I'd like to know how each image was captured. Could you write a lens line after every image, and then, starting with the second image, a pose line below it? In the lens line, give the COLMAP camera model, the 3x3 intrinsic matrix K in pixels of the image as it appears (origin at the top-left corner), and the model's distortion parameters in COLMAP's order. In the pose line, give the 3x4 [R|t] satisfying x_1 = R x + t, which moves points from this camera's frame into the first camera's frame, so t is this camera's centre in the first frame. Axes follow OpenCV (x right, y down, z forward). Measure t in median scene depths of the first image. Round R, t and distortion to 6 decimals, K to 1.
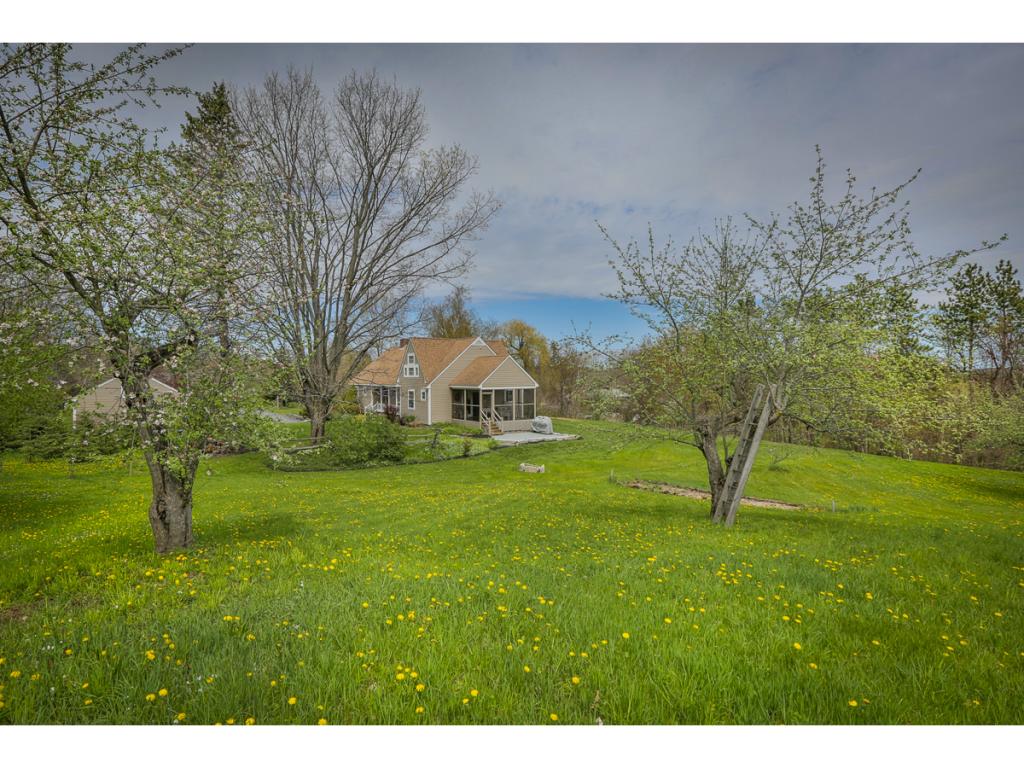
lens RADIAL K [[500.3, 0, 512.0], [0, 500.3, 384.0], [0, 0, 1]] dist [-0.069651, 0.022259]
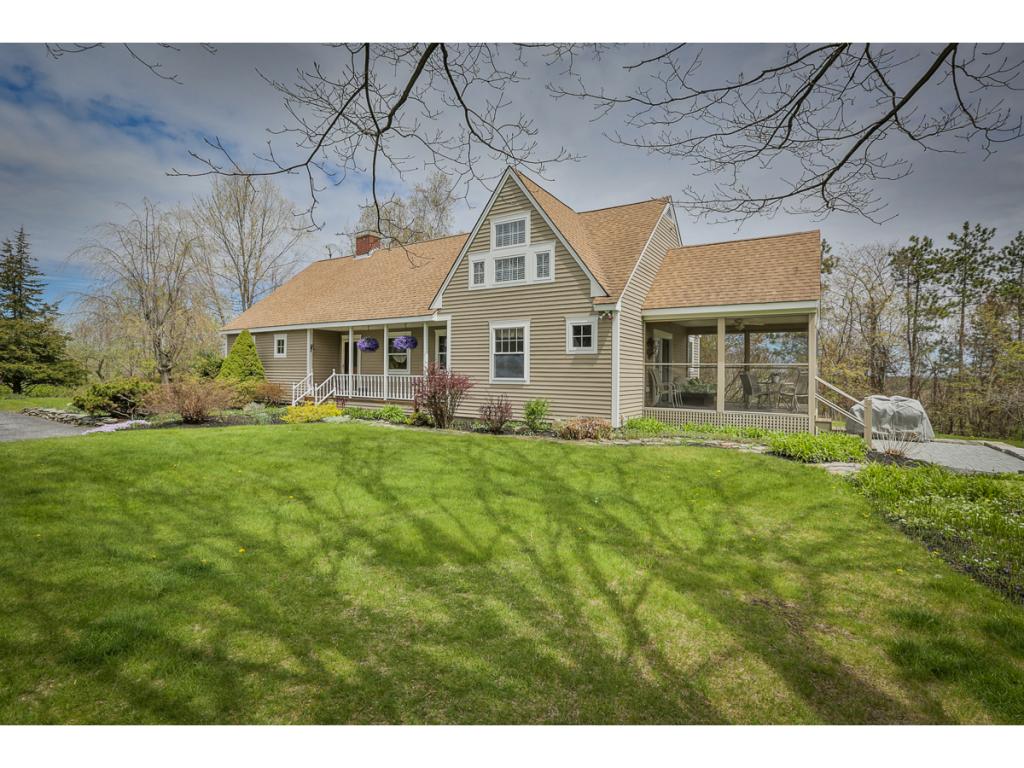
lens RADIAL K [[500.3, 0, 512.0], [0, 500.3, 384.0], [0, 0, 1]] dist [-0.069651, 0.022259]
pose [[0.933562, 0.001910, 0.358412, -0.322871], [-0.003862, 0.999981, 0.004732, 0.050179], [-0.358396, -0.005802, 0.933552, 0.699261]]
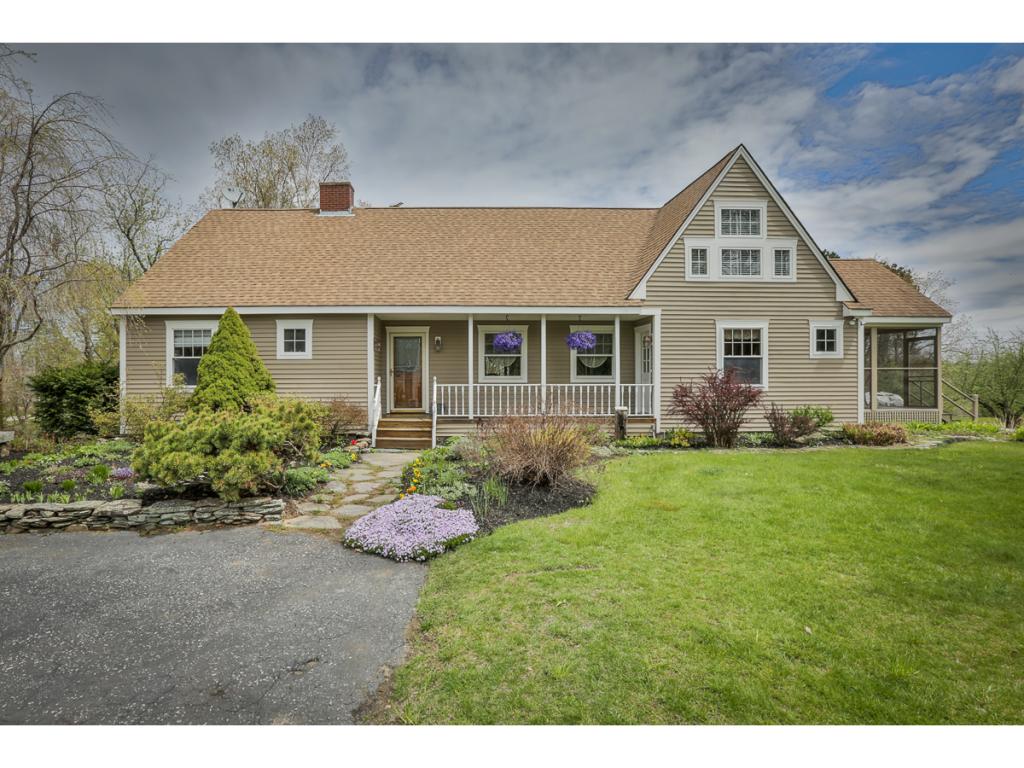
lens RADIAL K [[500.3, 0, 512.0], [0, 500.3, 384.0], [0, 0, 1]] dist [-0.069651, 0.022259]
pose [[0.587277, -0.007902, 0.809347, -0.522215], [0.017288, 0.999847, -0.002782, 0.045833], [-0.809201, 0.015626, 0.587324, 0.952068]]
